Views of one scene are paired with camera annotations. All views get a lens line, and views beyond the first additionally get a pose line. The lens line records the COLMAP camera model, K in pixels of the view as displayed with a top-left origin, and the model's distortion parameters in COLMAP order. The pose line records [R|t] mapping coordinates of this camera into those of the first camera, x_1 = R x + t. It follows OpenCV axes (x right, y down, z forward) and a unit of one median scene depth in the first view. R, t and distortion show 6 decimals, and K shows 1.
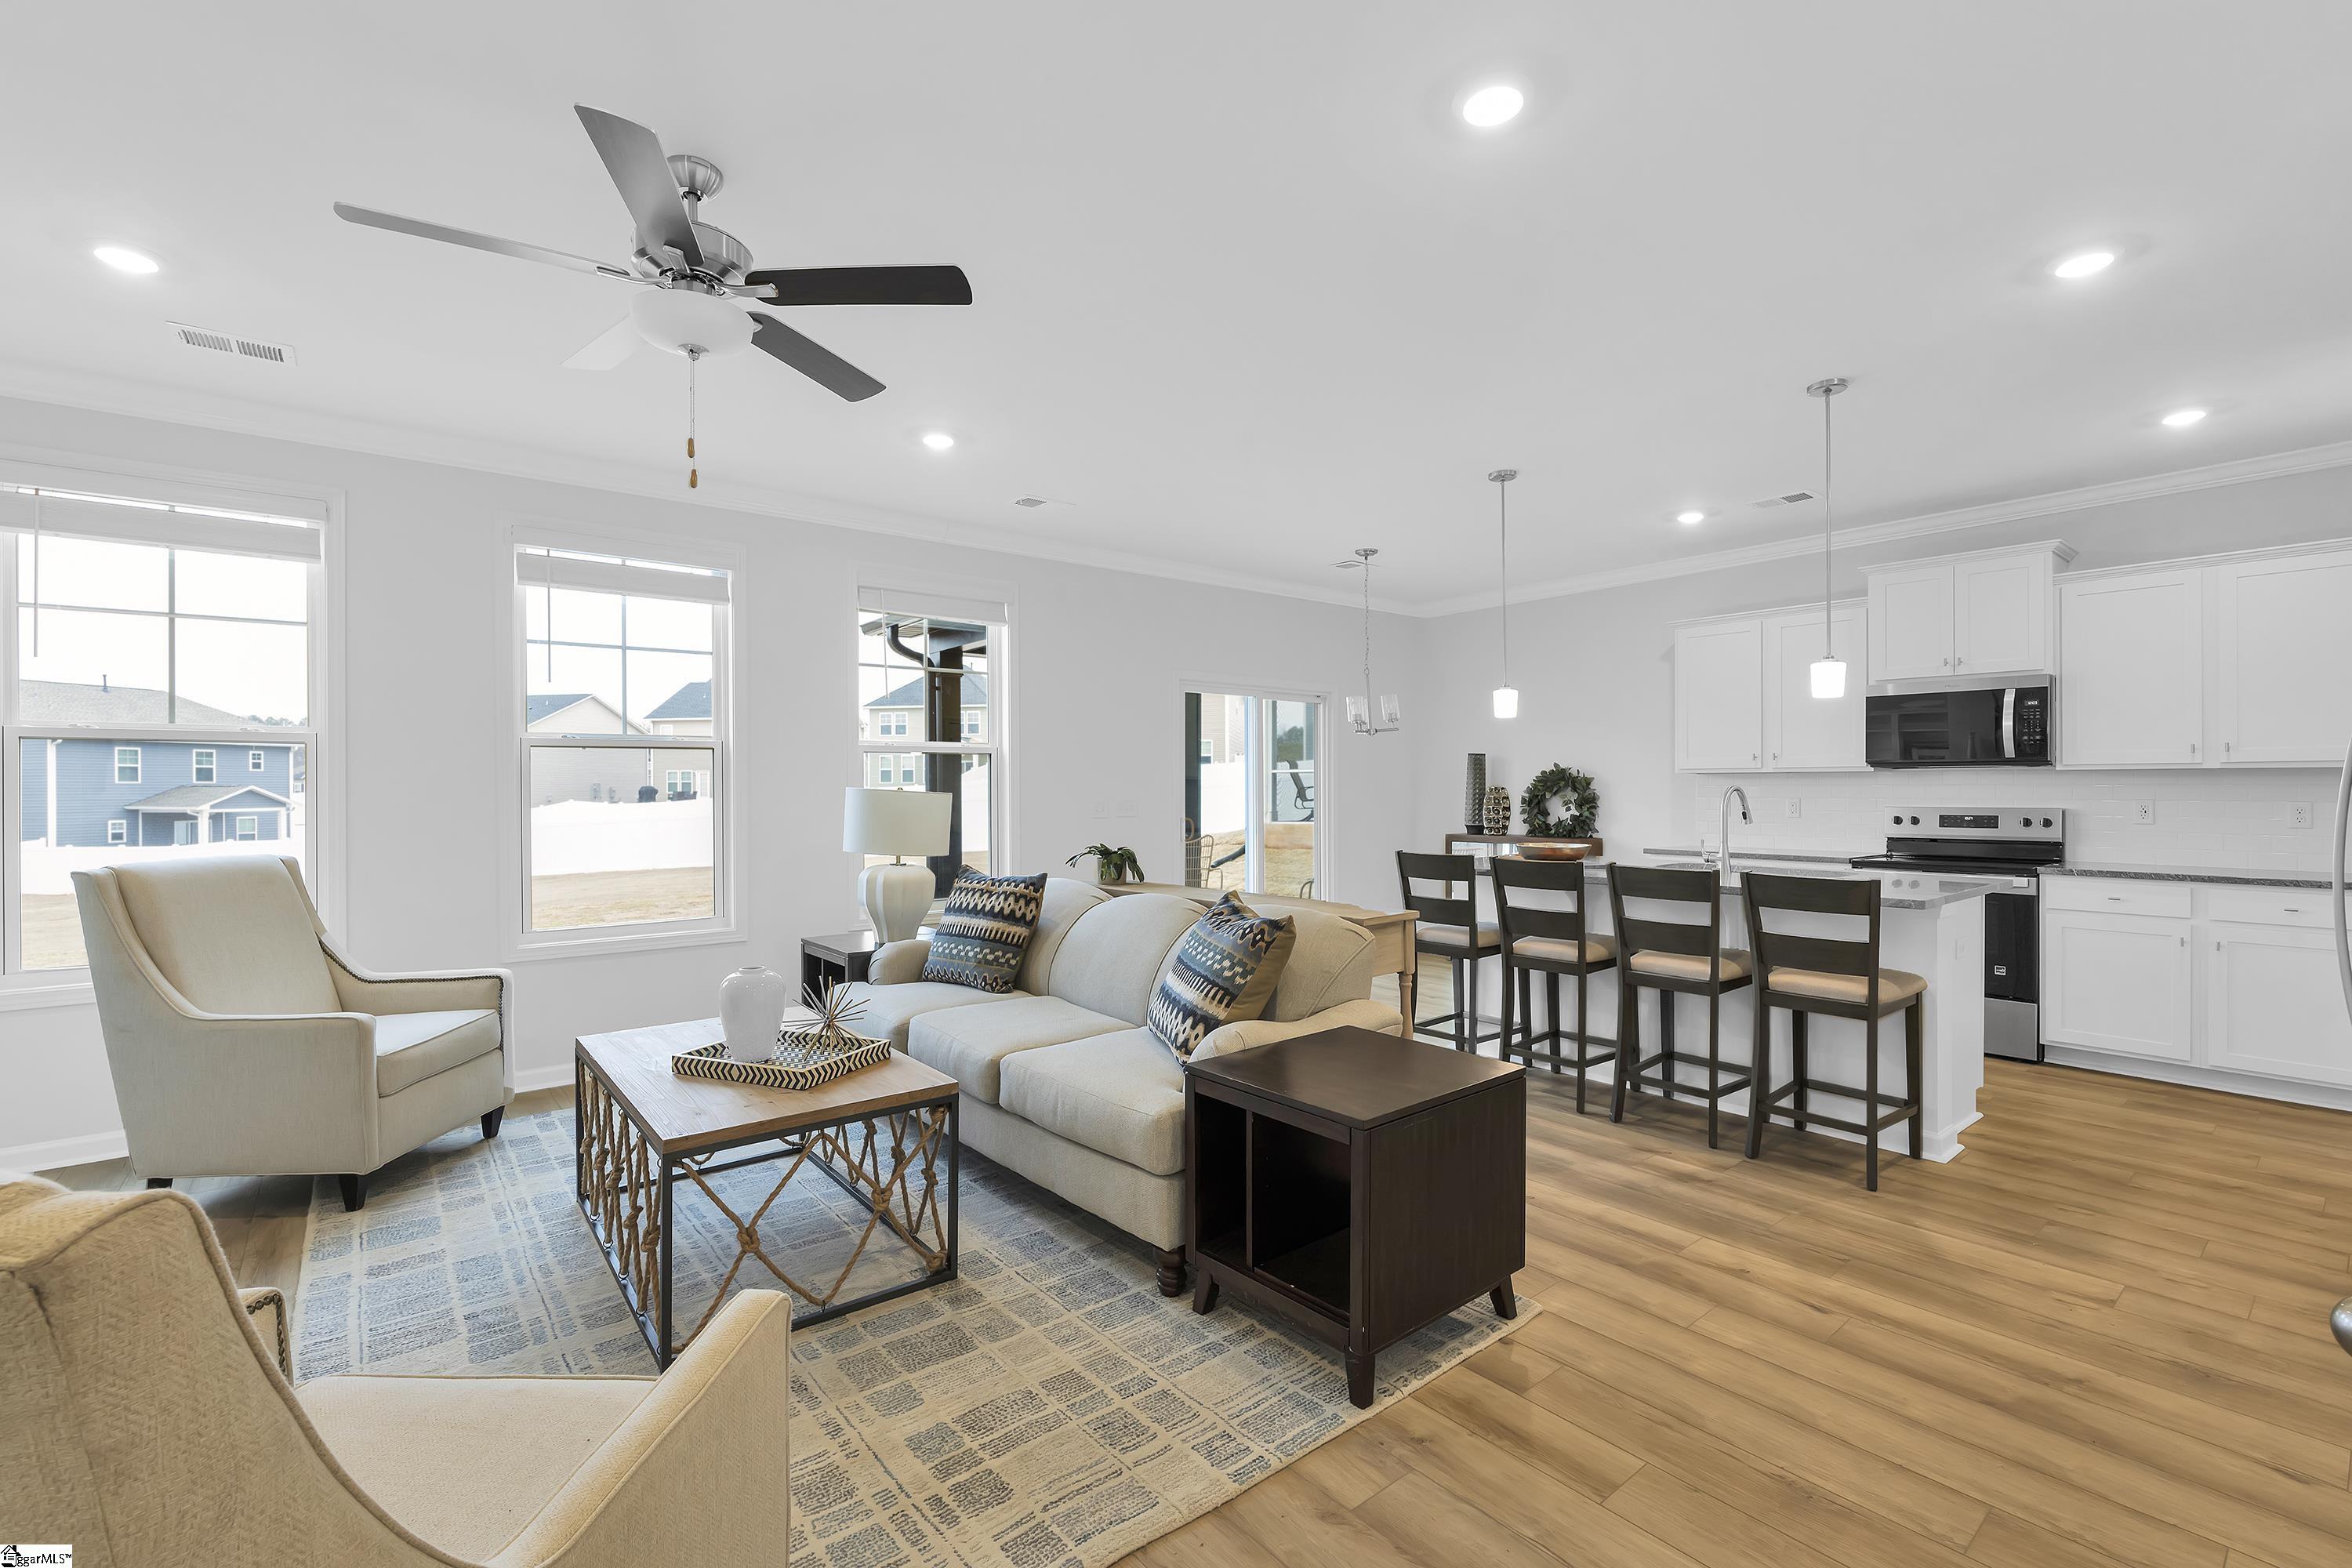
lens RADIAL K [[1026.0, 0, 1182.4], [0, 1026.0, 788.2], [0, 0, 1]] dist [-0.002463, -0.001922]
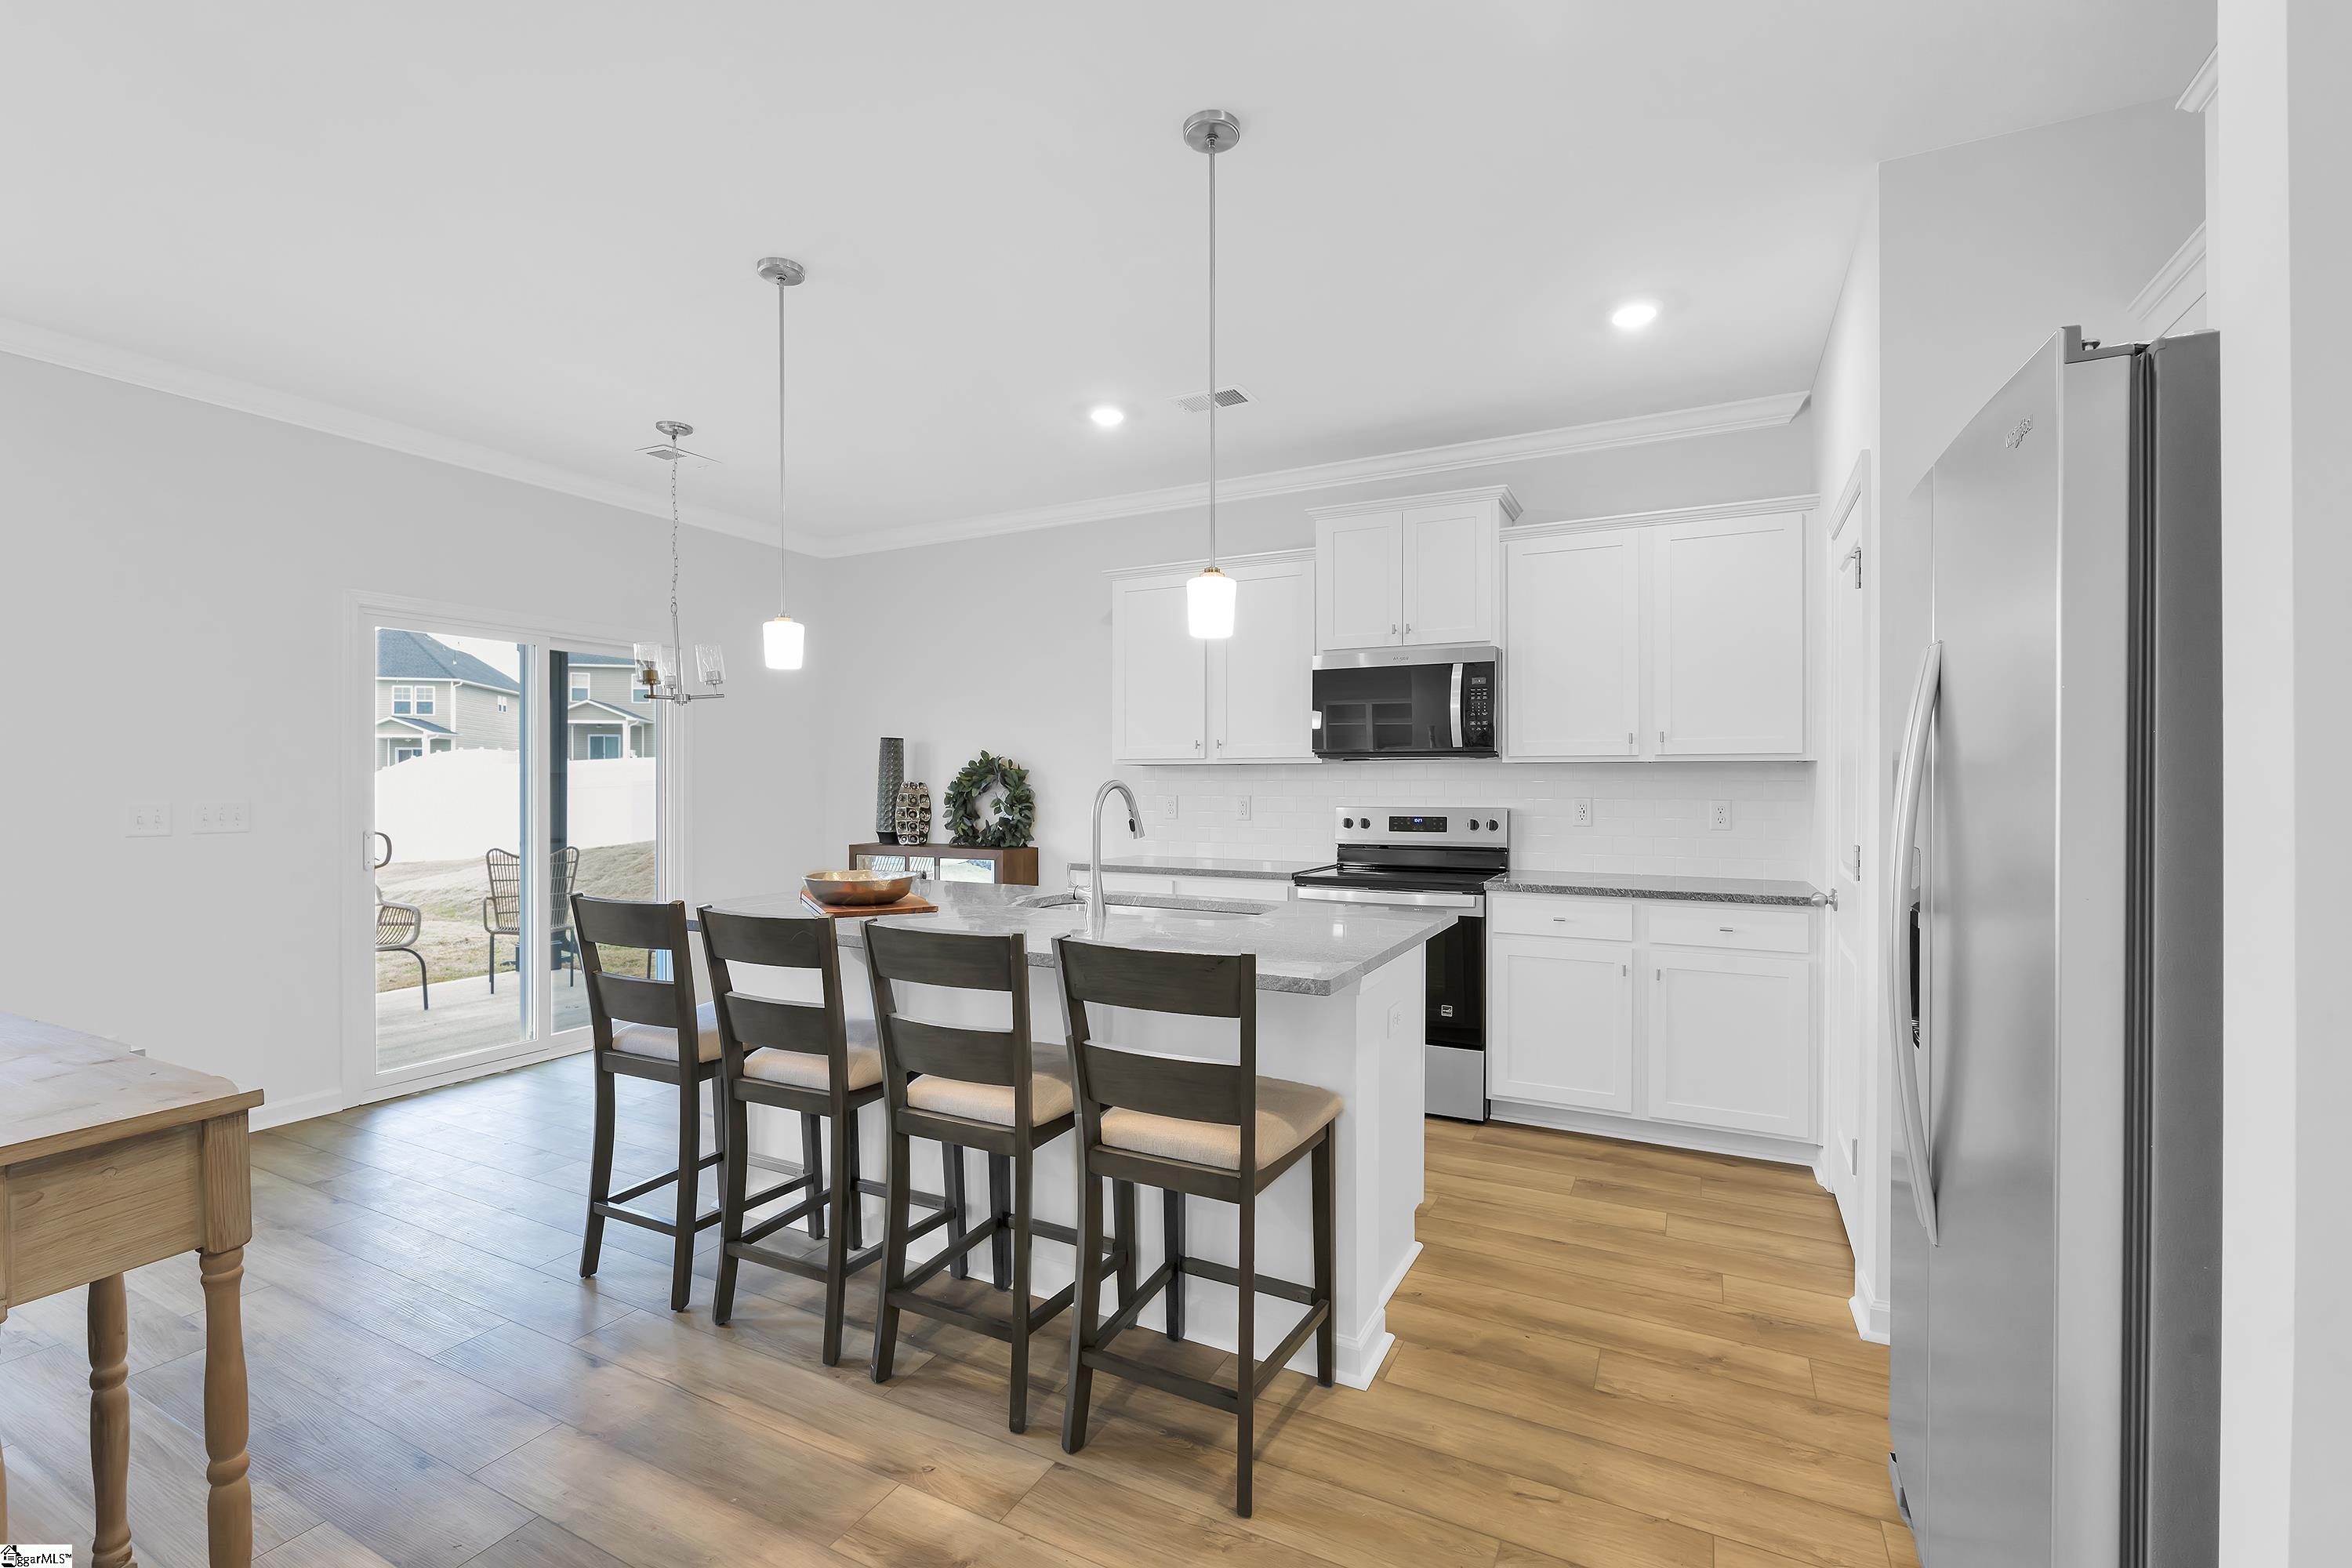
lens RADIAL K [[1026.0, 0, 1186.1], [0, 1026.0, 781.7], [0, 0, 1]] dist [-0.002463, -0.001922]
pose [[0.915347, 0.002363, 0.402659, 0.287198], [-0.002009, 0.999997, -0.001304, -0.000841], [-0.402661, 0.000384, 0.915349, 0.345154]]
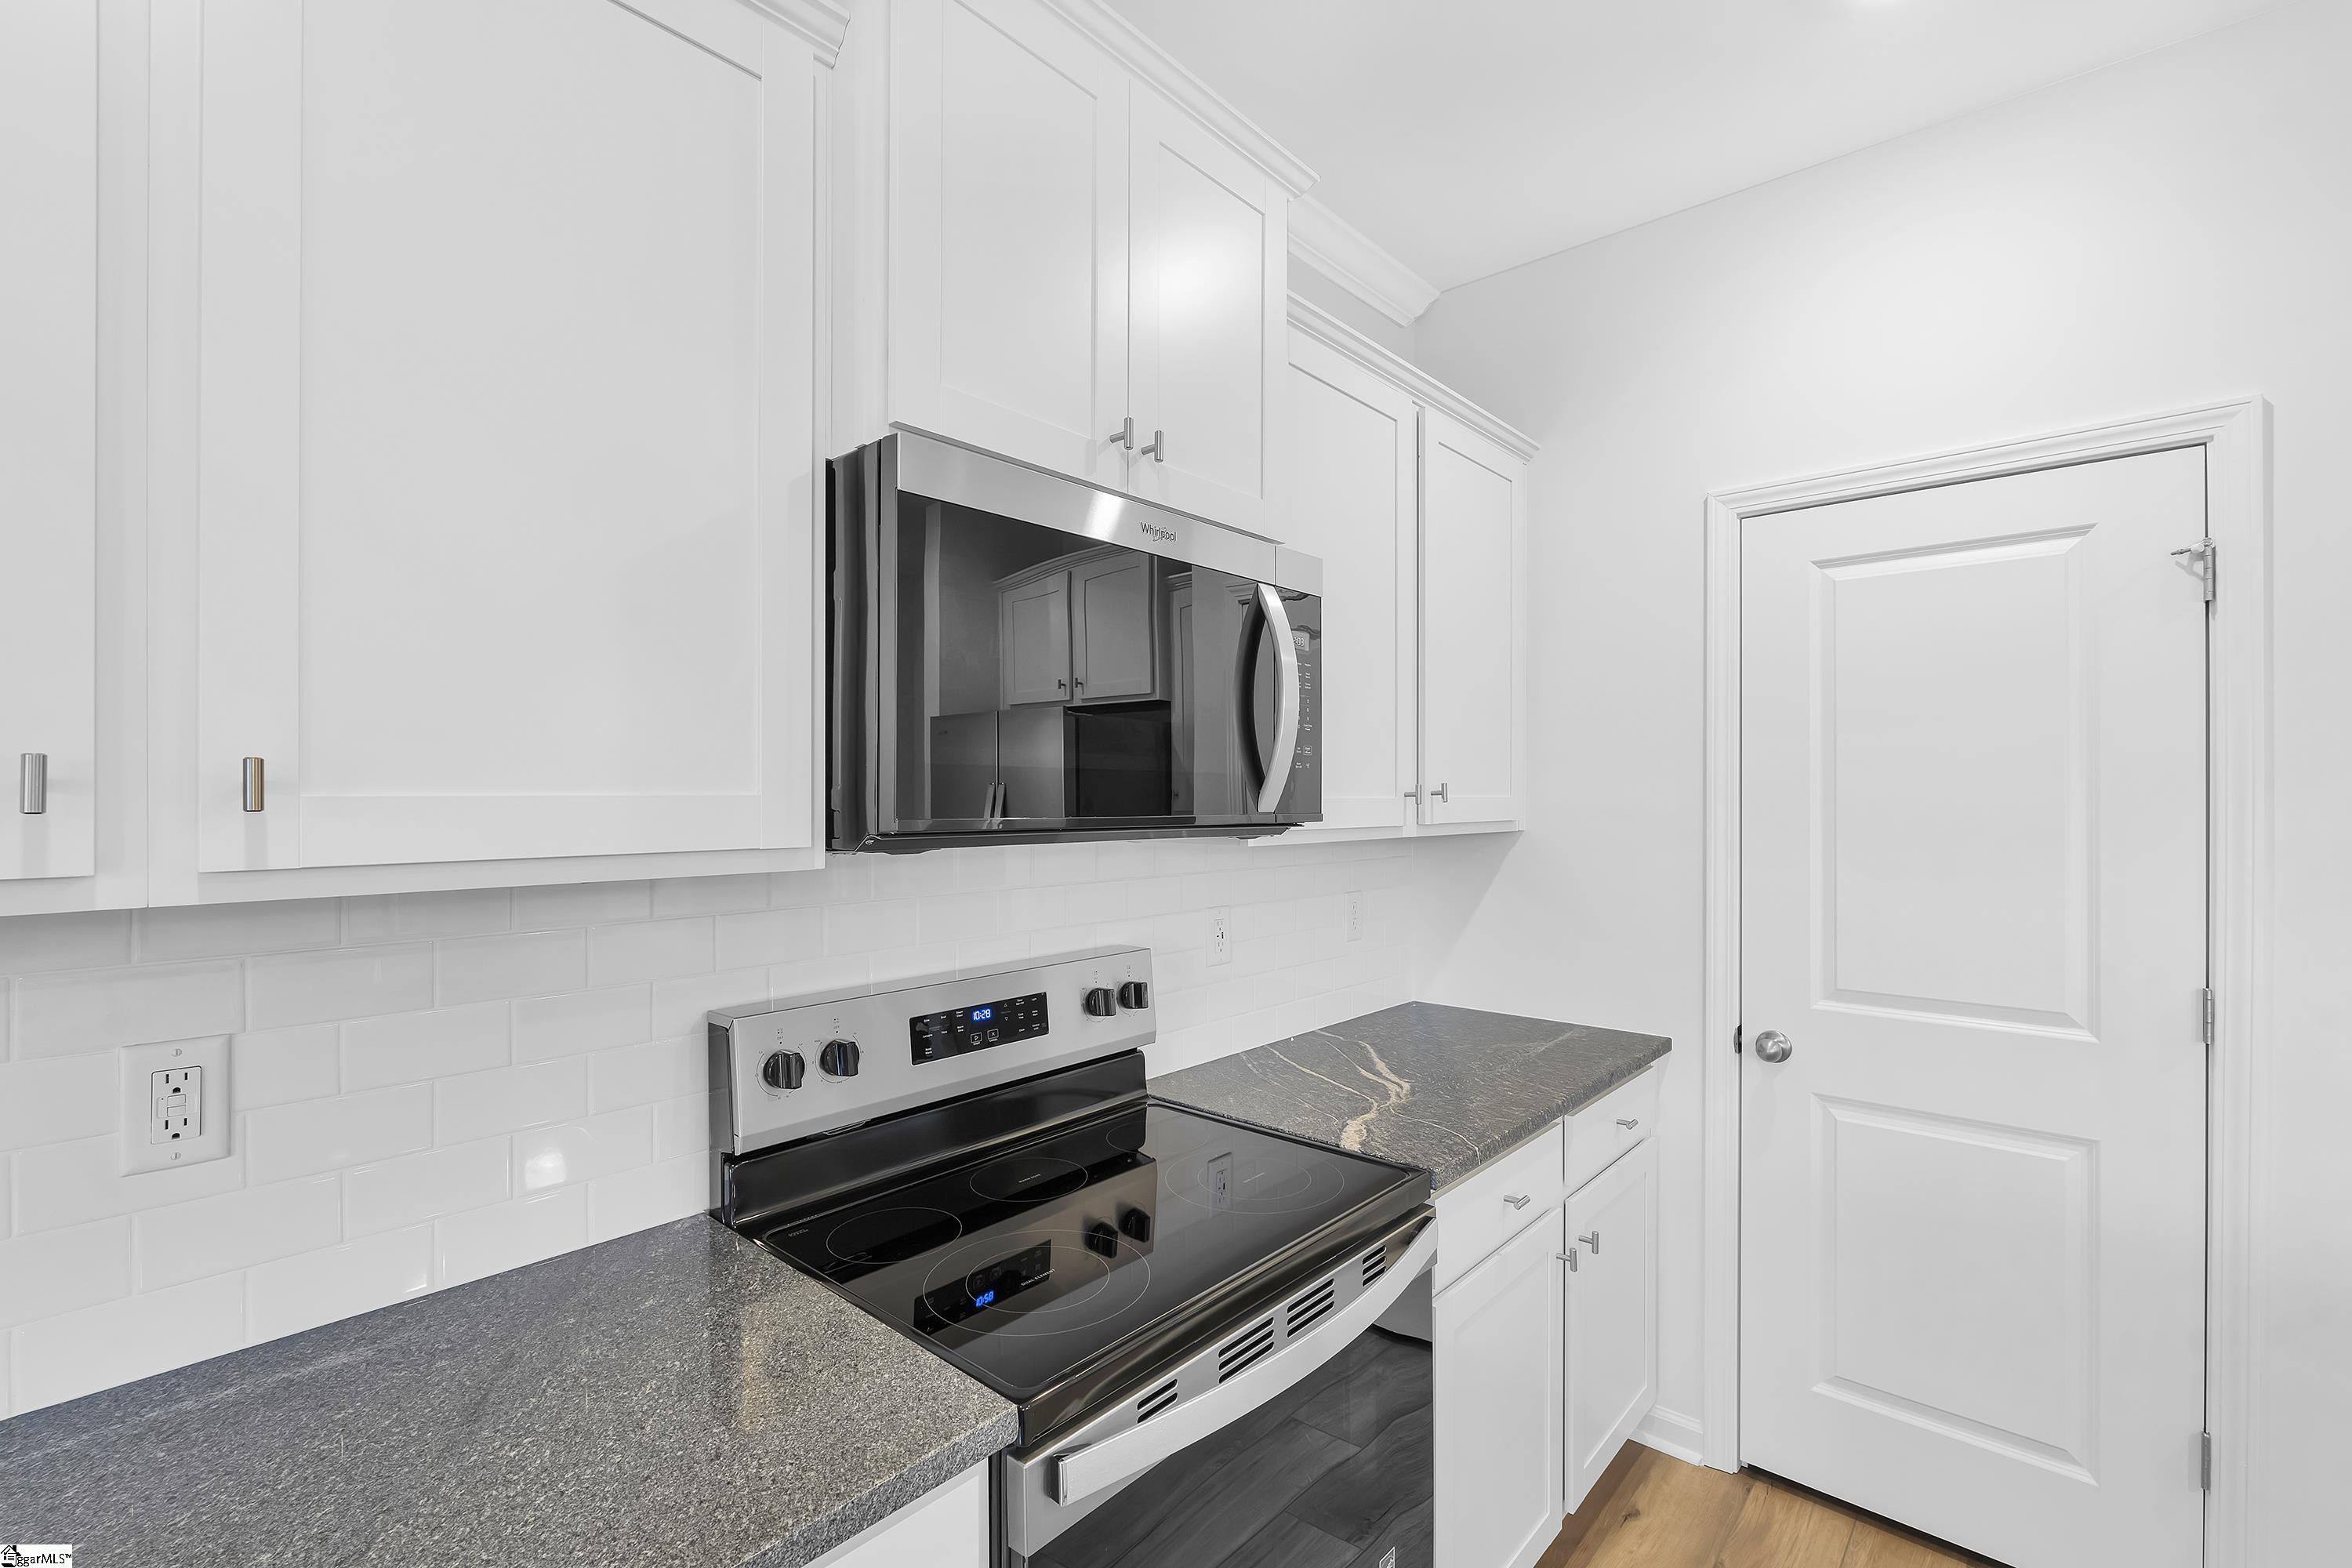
lens RADIAL K [[1026.0, 0, 1166.1], [0, 1026.0, 798.3], [0, 0, 1]] dist [-0.002463, -0.001922]
pose [[-0.152703, 0.000945, 0.988272, 0.529986], [0.000777, 0.999999, -0.000837, -0.035589], [-0.988272, 0.000640, -0.152703, 1.110702]]
